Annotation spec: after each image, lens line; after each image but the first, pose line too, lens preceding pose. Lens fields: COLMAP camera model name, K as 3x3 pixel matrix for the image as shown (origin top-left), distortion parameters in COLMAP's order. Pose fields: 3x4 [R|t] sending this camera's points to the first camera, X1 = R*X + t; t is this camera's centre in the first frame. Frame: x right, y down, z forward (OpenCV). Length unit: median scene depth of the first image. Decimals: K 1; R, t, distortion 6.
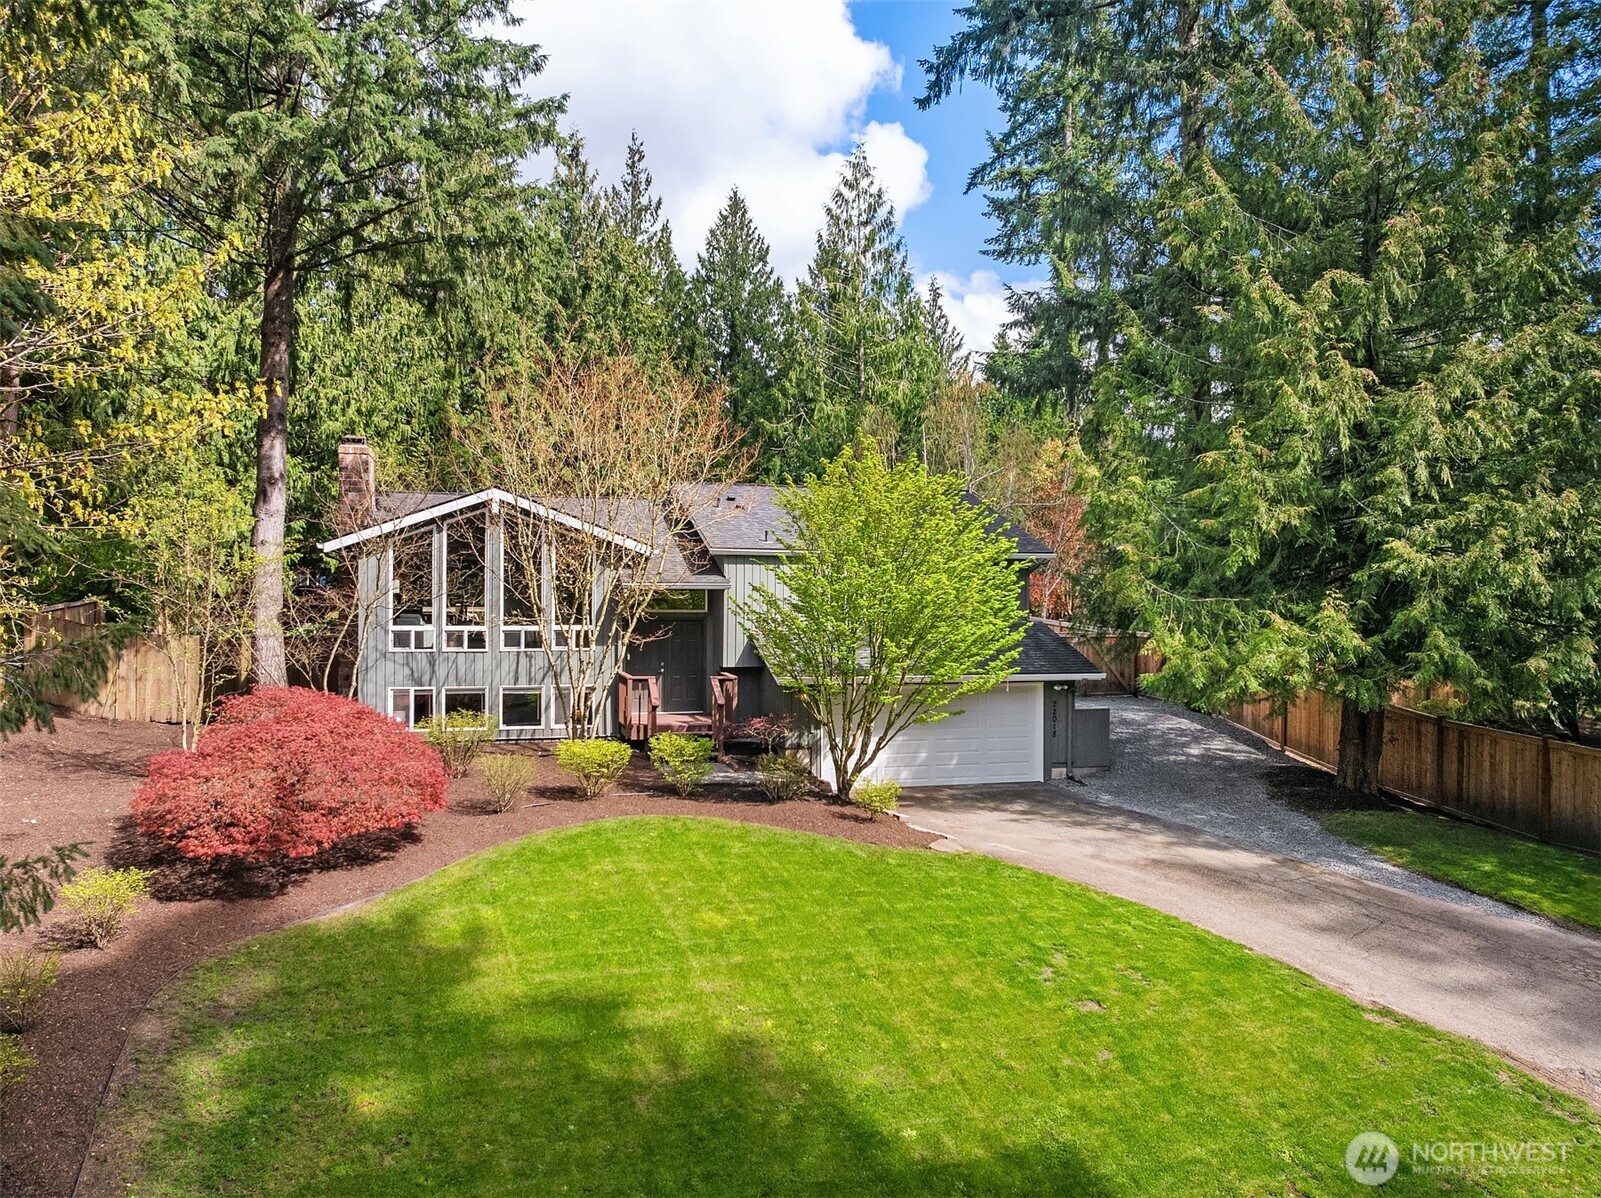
lens RADIAL K [[1248.0, 0, 802.8], [0, 1248.0, 629.5], [0, 0, 1]] dist [-0.028289, -0.001808]
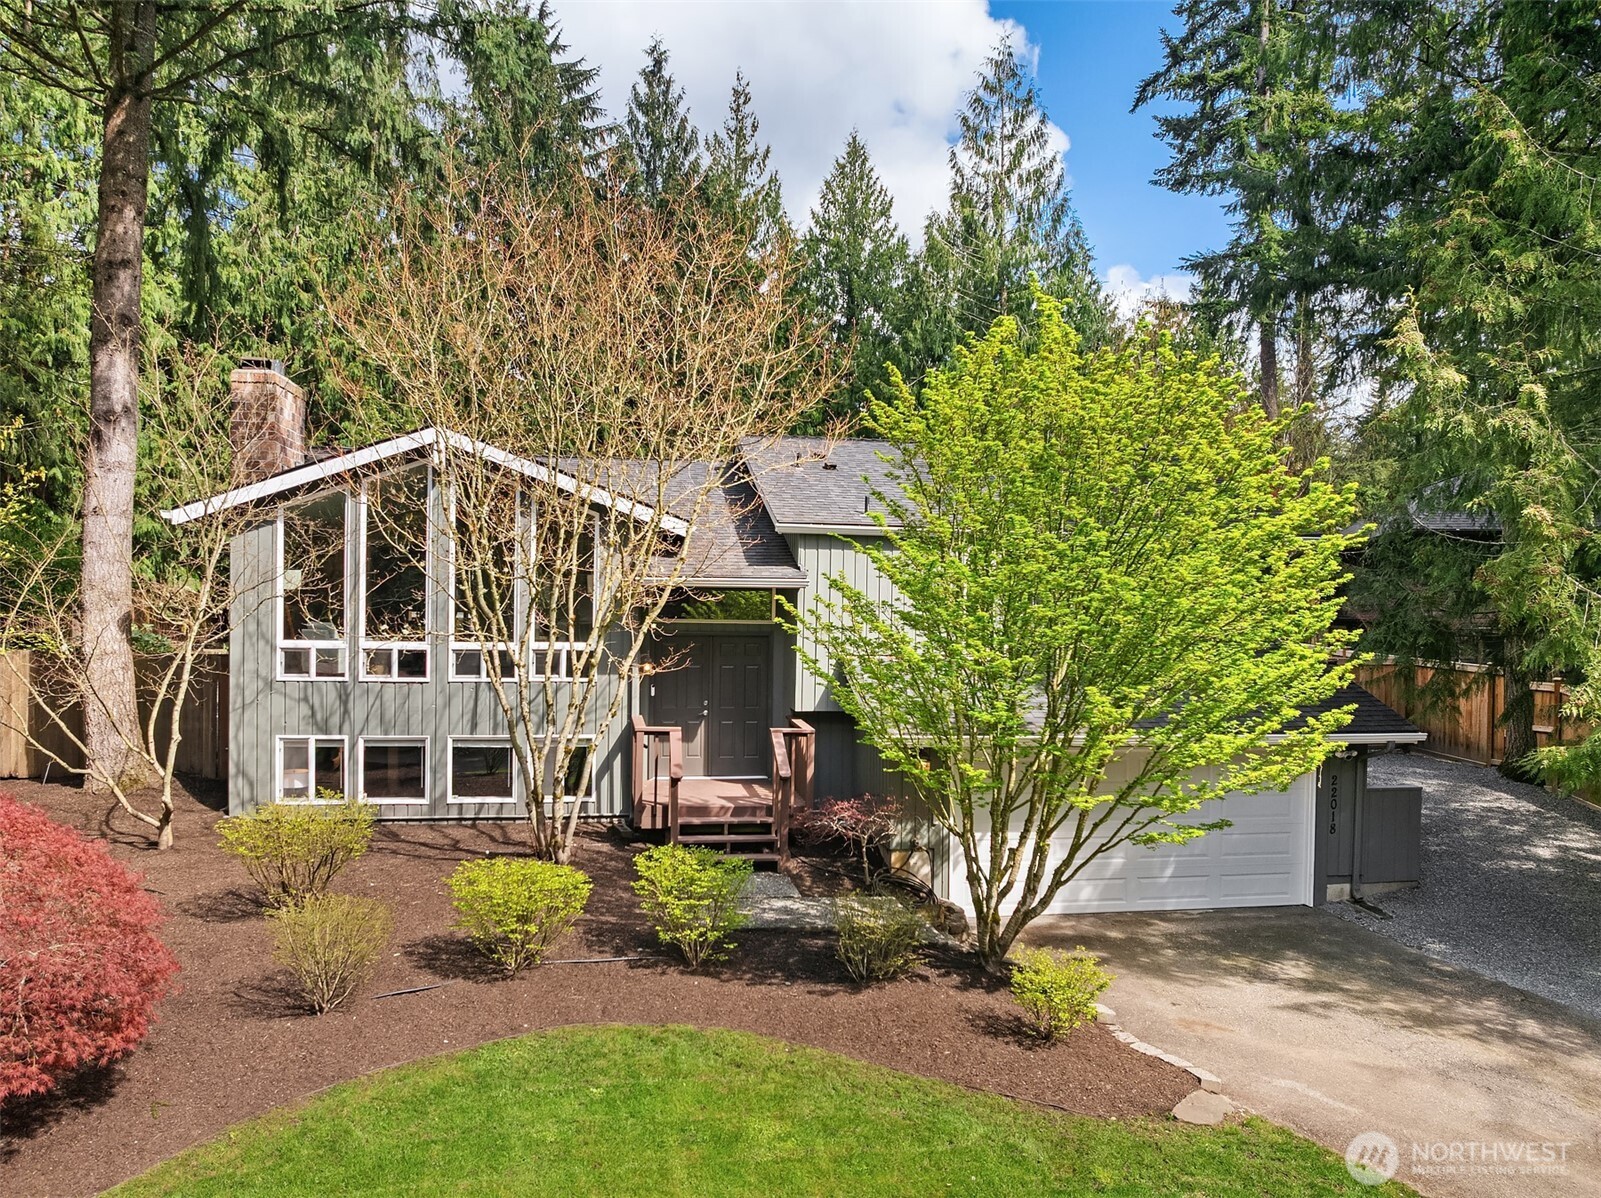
lens RADIAL K [[1248.0, 0, 802.8], [0, 1248.0, 629.5], [0, 0, 1]] dist [-0.028289, -0.001808]
pose [[0.994826, 0.011132, -0.100983, 0.003398], [-0.011769, 0.999914, -0.005713, -0.007759], [0.100911, 0.006872, 0.994872, 0.375107]]
